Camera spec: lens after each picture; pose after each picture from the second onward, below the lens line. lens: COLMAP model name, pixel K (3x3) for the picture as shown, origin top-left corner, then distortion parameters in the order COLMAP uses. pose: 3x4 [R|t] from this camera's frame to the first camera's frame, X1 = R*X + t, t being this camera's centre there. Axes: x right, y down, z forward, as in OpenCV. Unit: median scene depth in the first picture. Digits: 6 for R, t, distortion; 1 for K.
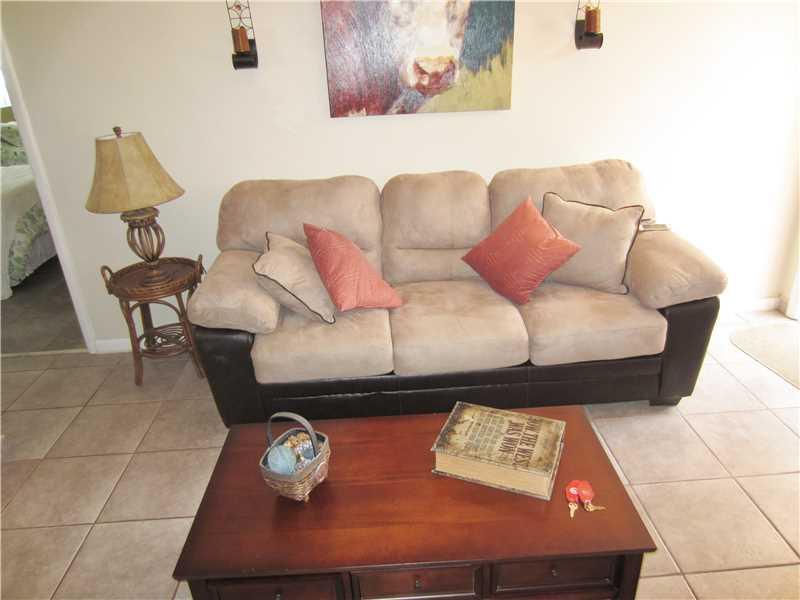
lens RADIAL K [[570.7, 0, 400.6], [0, 570.7, 300.9], [0, 0, 1]] dist [-0.012590, -0.001992]
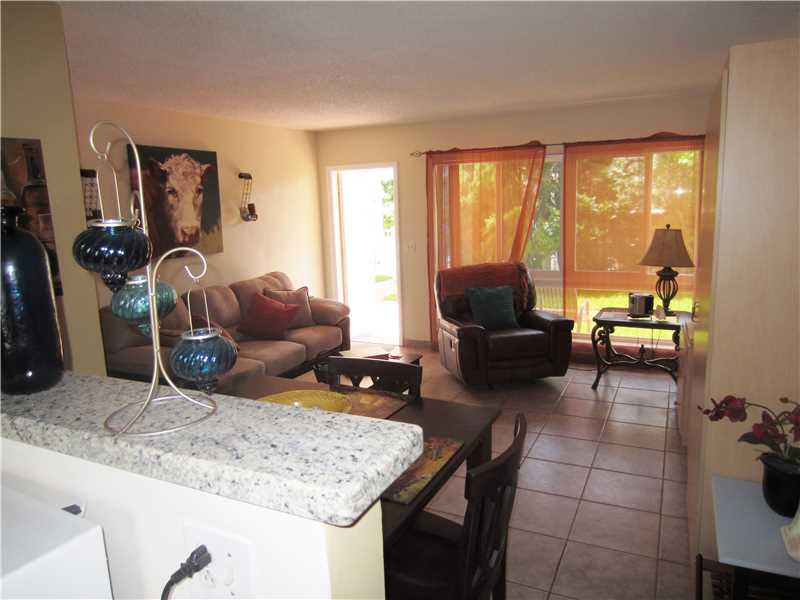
lens RADIAL K [[570.7, 0, 400.2], [0, 570.7, 301.1], [0, 0, 1]] dist [-0.012590, -0.001992]
pose [[0.481225, -0.122522, 0.867993, -1.194071], [0.375702, 0.923457, -0.077942, 0.174678], [-0.792004, 0.363614, 0.490422, -0.310094]]
